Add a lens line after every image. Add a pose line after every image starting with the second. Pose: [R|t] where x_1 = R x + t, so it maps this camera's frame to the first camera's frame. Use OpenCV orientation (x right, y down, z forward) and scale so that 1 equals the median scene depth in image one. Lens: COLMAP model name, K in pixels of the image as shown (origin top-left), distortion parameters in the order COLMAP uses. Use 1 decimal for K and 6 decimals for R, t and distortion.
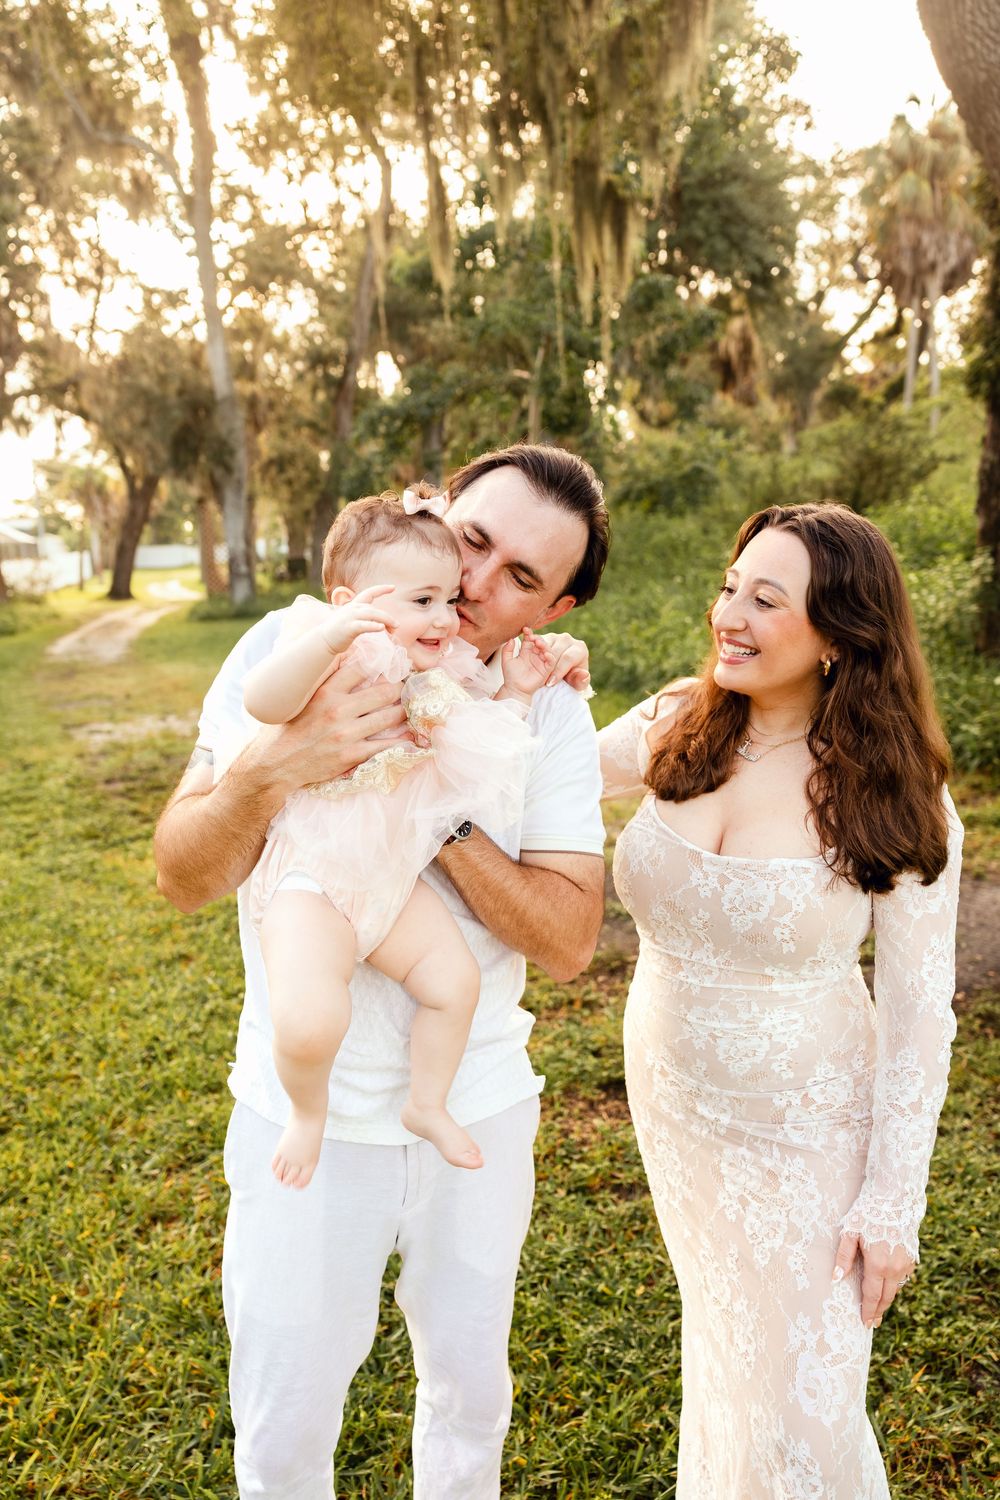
lens RADIAL K [[984.5, 0, 500.0], [0, 984.5, 750.0], [0, 0, 1]] dist [0.003864, 0.000949]
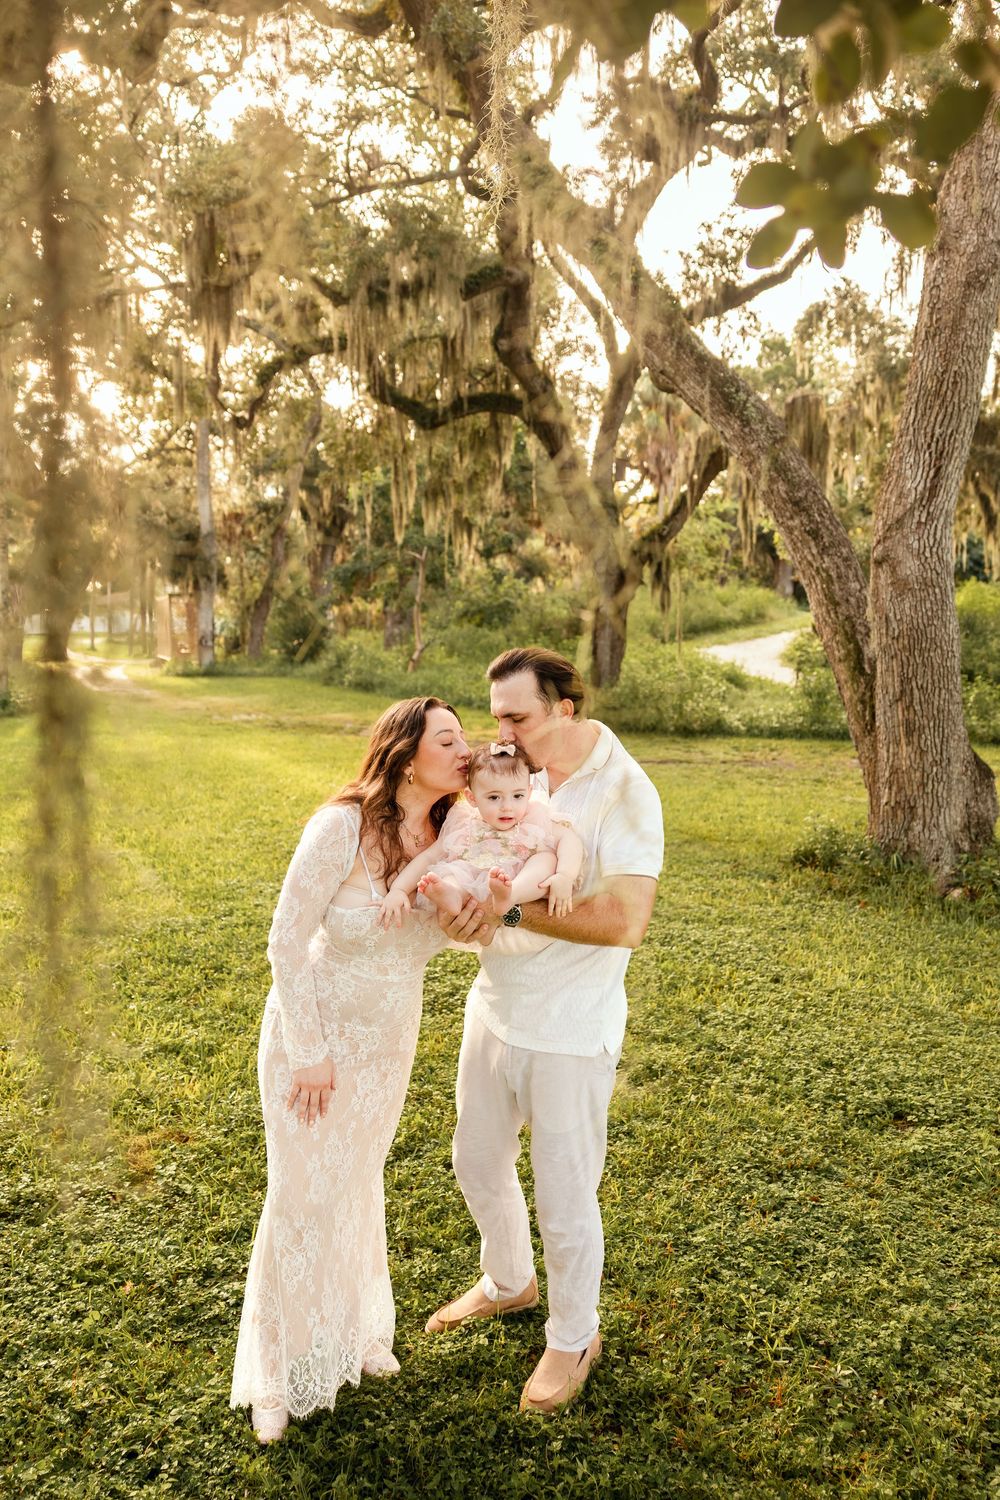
lens RADIAL K [[984.5, 0, 500.0], [0, 984.5, 750.0], [0, 0, 1]] dist [0.003864, 0.000949]
pose [[0.984096, 0.040087, 0.173053, -0.139084], [-0.025242, 0.995875, -0.087150, 0.174062], [-0.175833, 0.081395, 0.981049, -0.935722]]
